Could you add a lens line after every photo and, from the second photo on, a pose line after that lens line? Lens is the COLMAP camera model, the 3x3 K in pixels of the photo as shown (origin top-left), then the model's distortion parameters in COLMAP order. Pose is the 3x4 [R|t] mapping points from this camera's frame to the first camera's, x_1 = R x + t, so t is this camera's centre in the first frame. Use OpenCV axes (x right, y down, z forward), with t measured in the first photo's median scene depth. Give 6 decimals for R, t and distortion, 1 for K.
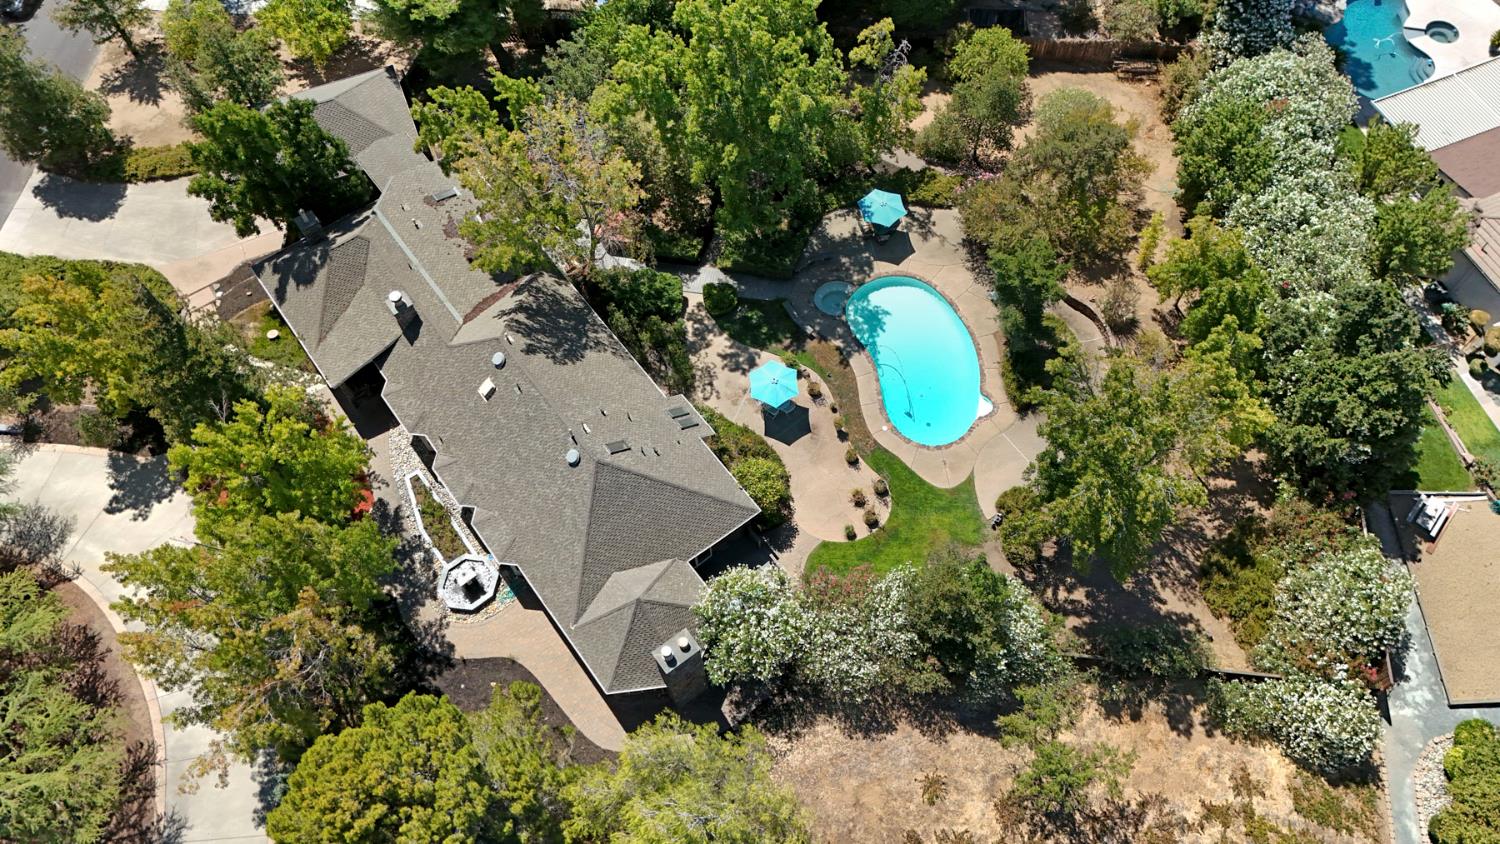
lens RADIAL K [[1099.1, 0, 763.2], [0, 1099.1, 419.1], [0, 0, 1]] dist [0.054097, -0.028627]
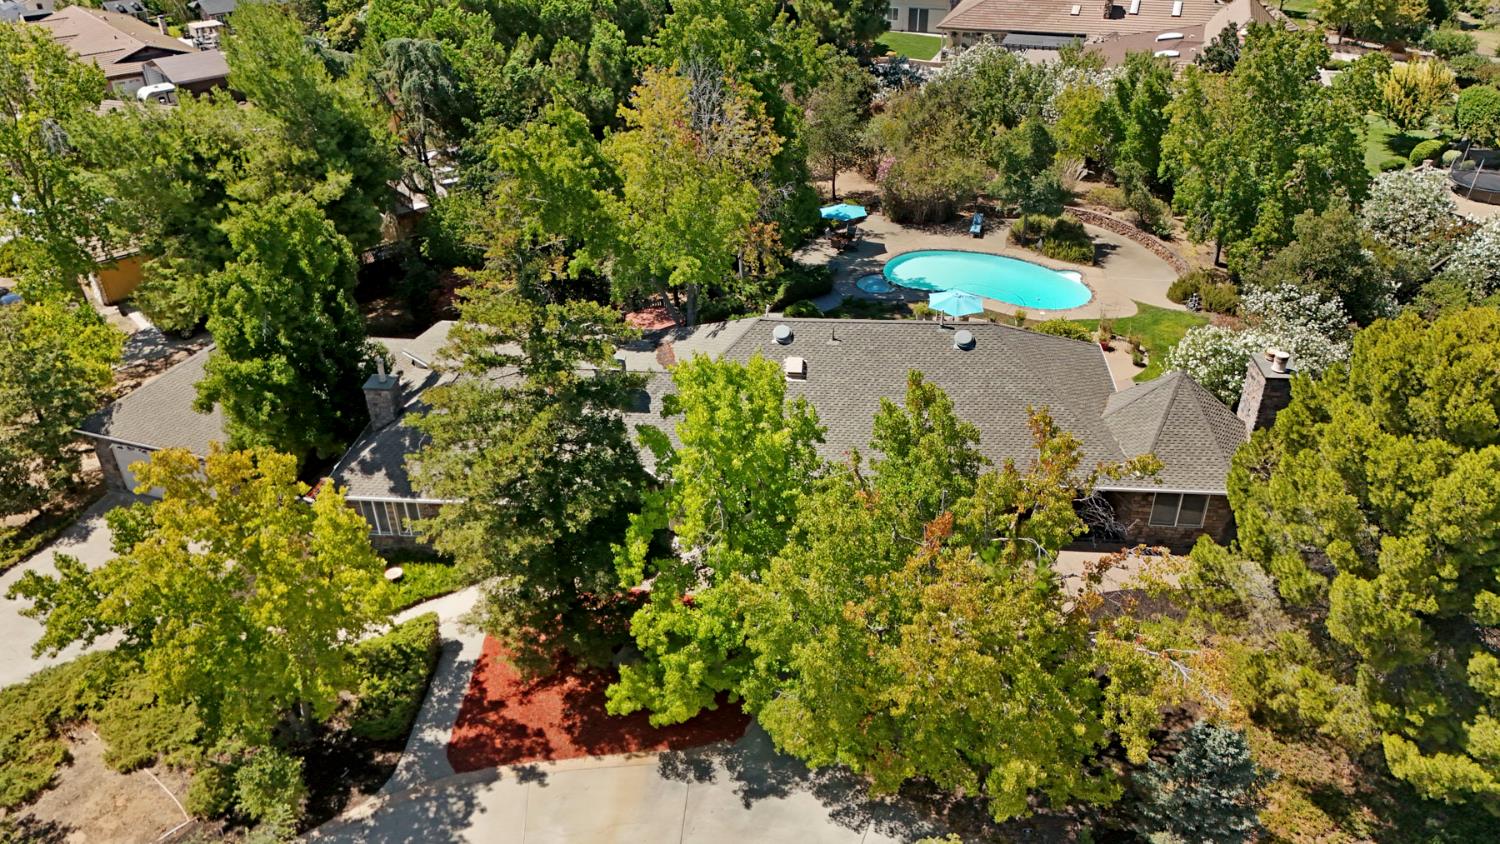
lens RADIAL K [[1099.1, 0, 770.6], [0, 1099.1, 458.5], [0, 0, 1]] dist [0.054097, -0.028627]
pose [[0.664319, -0.398417, 0.632411, -0.695802], [0.653497, 0.720274, -0.232697, 0.165665], [-0.362799, 0.567864, 0.738856, 0.446563]]
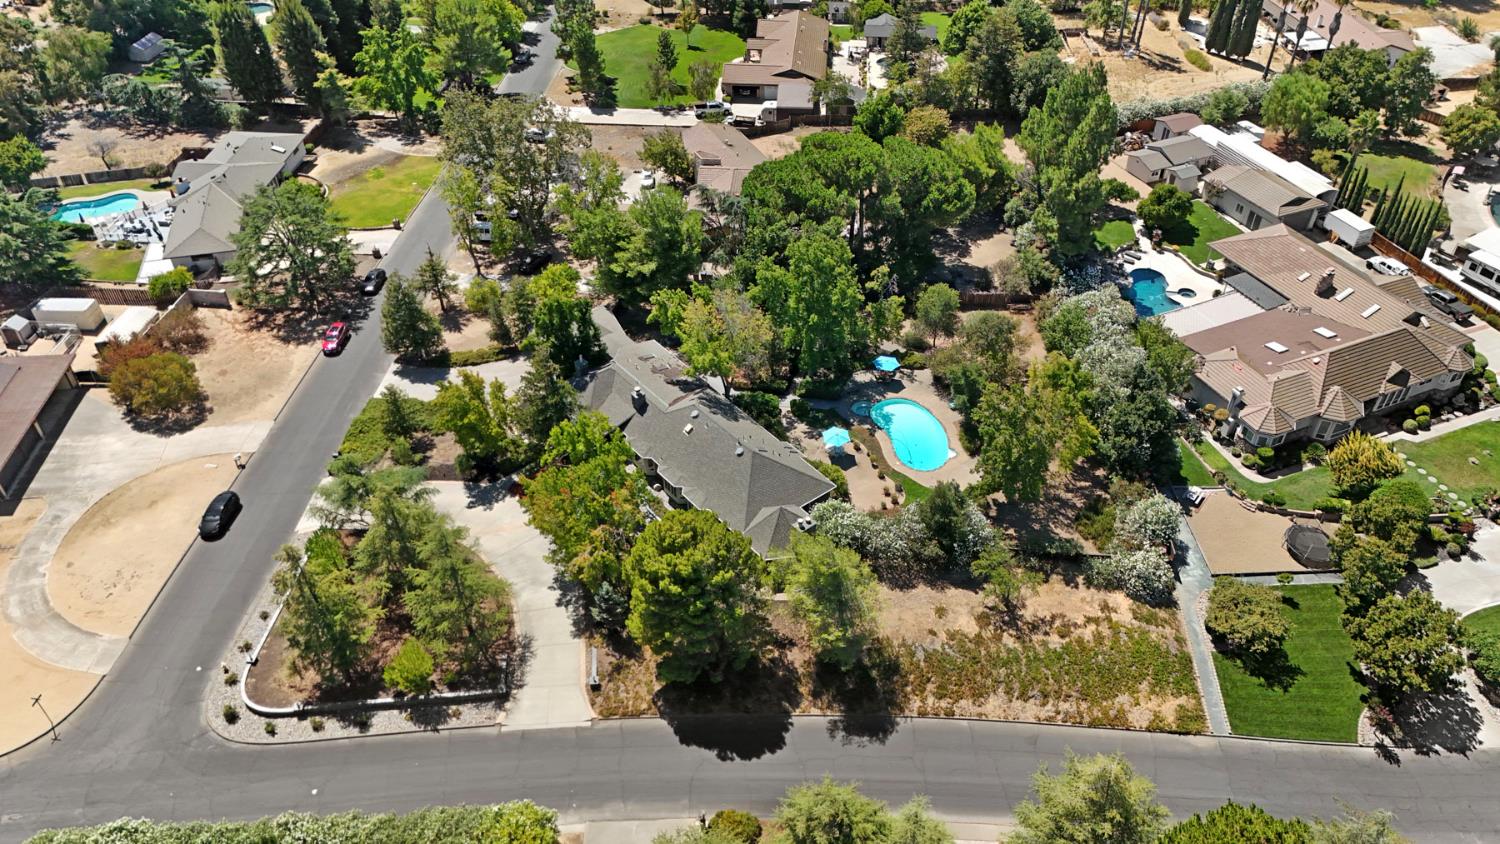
lens RADIAL K [[1099.1, 0, 754.6], [0, 1099.1, 421.8], [0, 0, 1]] dist [0.054097, -0.028627]
pose [[0.999434, -0.005986, 0.033090, -0.182272], [0.017559, 0.932124, -0.361713, 0.589535], [-0.028679, 0.362090, 0.931702, -0.694784]]
